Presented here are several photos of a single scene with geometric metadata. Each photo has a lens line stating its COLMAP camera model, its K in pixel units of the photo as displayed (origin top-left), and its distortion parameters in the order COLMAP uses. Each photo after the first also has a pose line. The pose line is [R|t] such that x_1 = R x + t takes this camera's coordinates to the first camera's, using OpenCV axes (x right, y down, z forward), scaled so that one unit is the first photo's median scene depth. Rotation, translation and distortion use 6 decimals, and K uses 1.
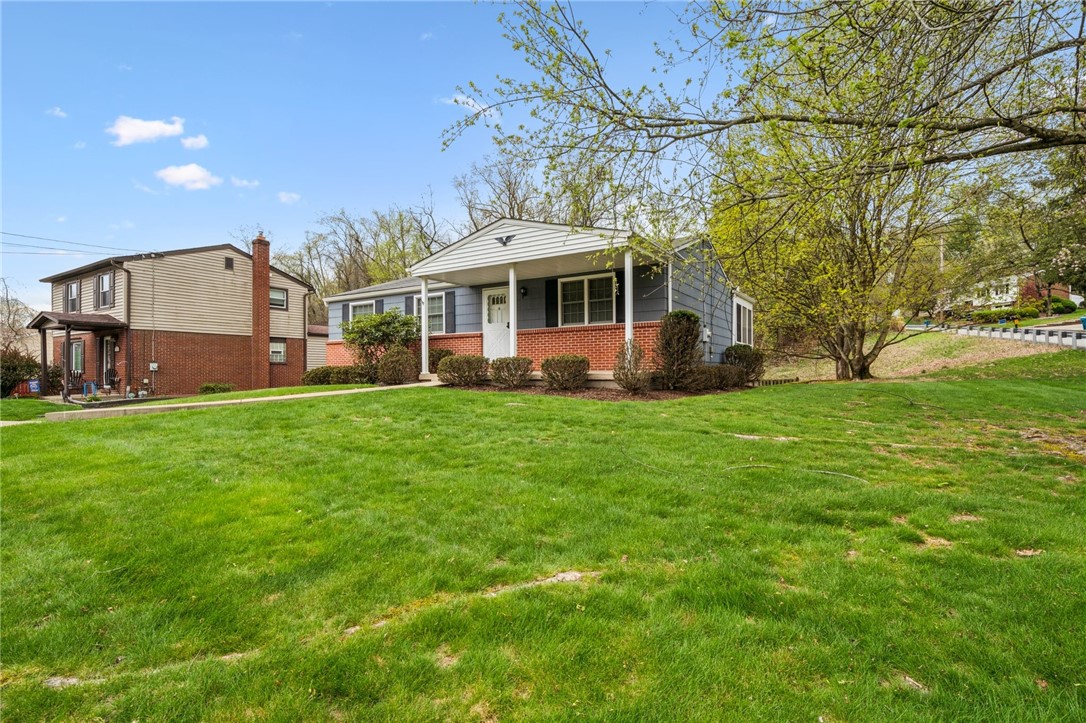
lens RADIAL K [[512.2, 0, 542.2], [0, 512.2, 368.4], [0, 0, 1]] dist [-0.004763, 0.000550]
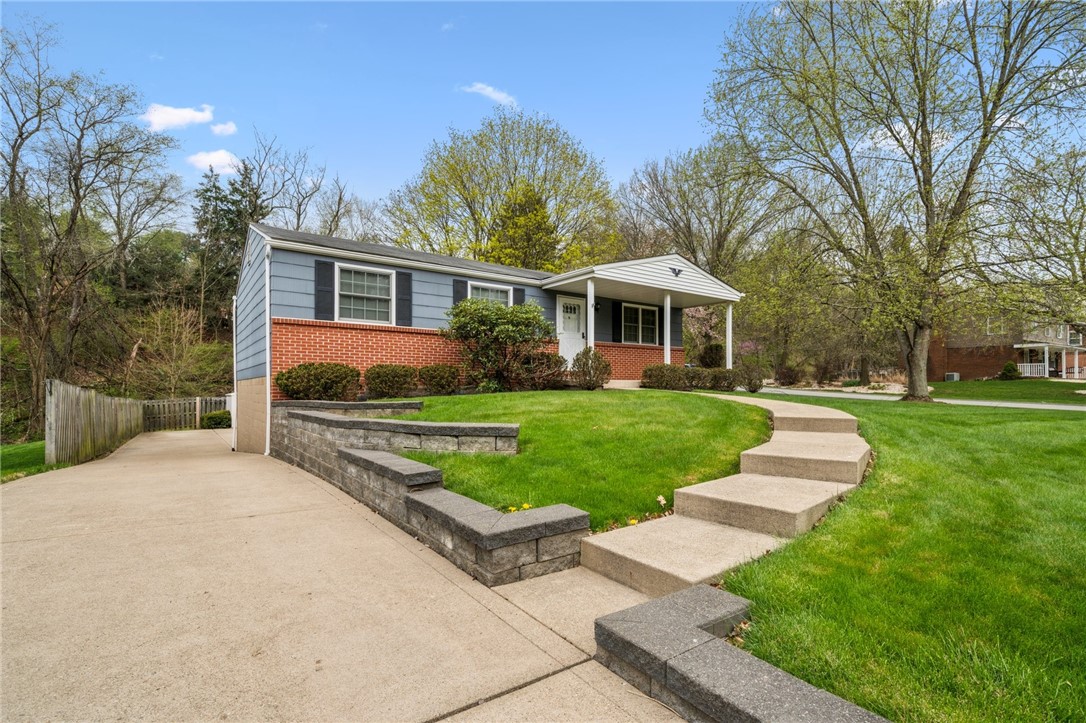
lens RADIAL K [[512.2, 0, 550.6], [0, 512.2, 391.9], [0, 0, 1]] dist [-0.004763, 0.000550]
pose [[0.358330, 0.001728, 0.933593, -1.115270], [-0.006647, 0.999978, 0.000700, 0.032430], [-0.933571, -0.006457, 0.358333, 0.706253]]
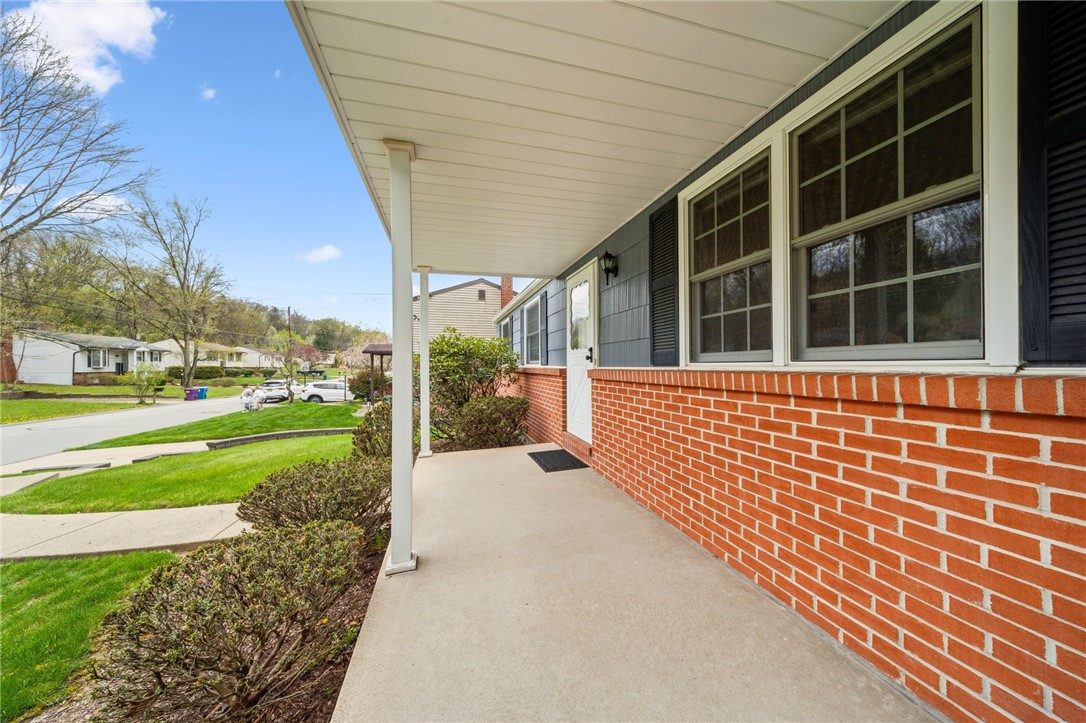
lens RADIAL K [[364.9, 0, 539.8], [0, 364.9, 364.8], [0, 0, 1]] dist [-0.001341, -0.000054]
pose [[0.749011, 0.002553, -0.662553, 0.103734], [0.002647, 0.999973, 0.006846, -0.080681], [0.662552, -0.006881, 0.748984, 0.777708]]
